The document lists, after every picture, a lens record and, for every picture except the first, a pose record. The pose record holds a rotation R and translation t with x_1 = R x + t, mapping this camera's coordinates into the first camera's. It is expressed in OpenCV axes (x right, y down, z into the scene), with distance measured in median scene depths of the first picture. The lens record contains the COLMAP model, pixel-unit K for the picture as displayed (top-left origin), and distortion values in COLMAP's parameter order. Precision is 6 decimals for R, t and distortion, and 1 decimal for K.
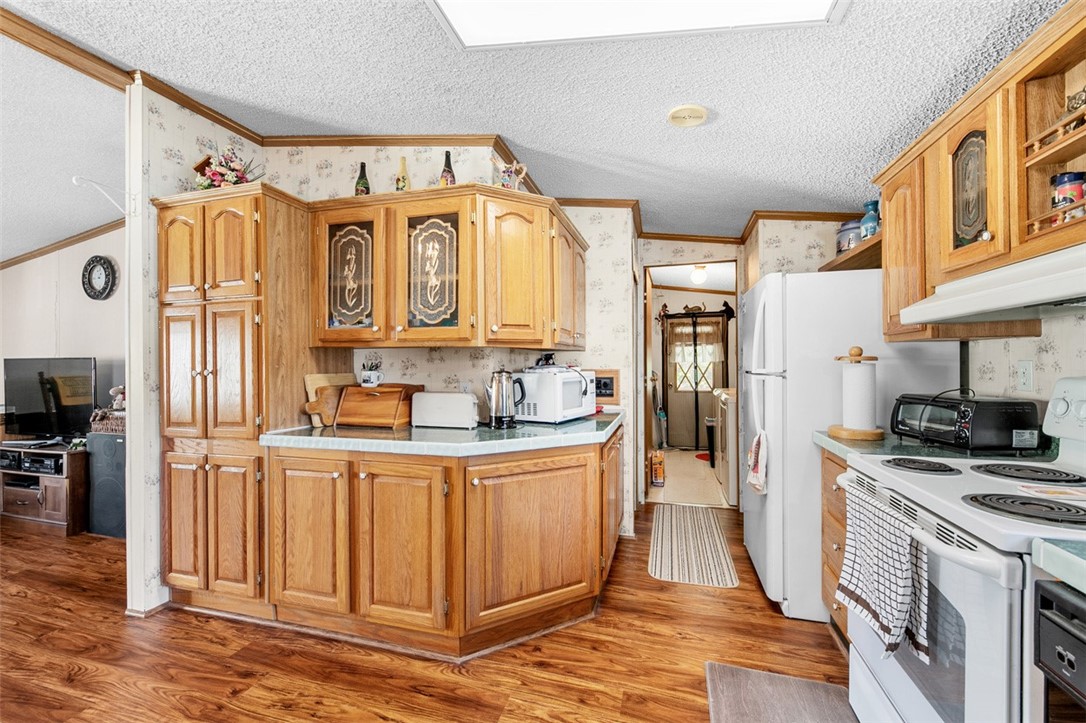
lens RADIAL K [[435.0, 0, 548.8], [0, 435.0, 362.6], [0, 0, 1]] dist [0.002324, -0.000267]
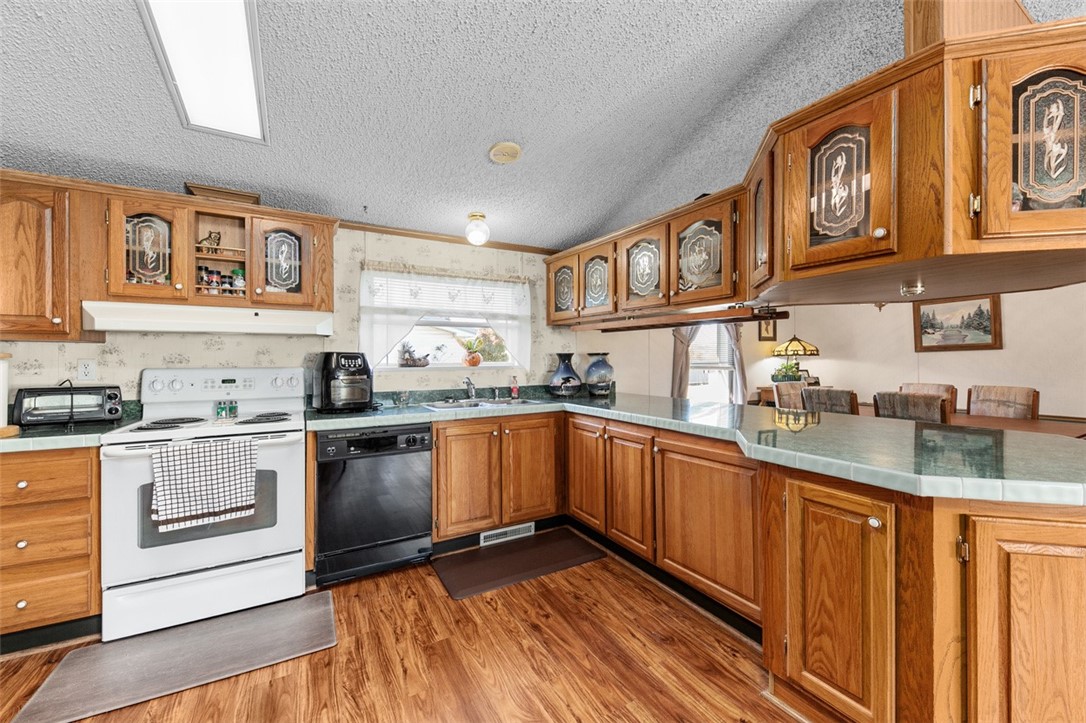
lens RADIAL K [[427.8, 0, 545.1], [0, 427.8, 358.7], [0, 0, 1]] dist [0.002600, -0.000204]
pose [[-0.714690, 0.010183, 0.699367, -0.664387], [0.005280, 0.999944, -0.009164, 0.010964], [-0.699421, -0.002857, -0.714704, 0.652546]]
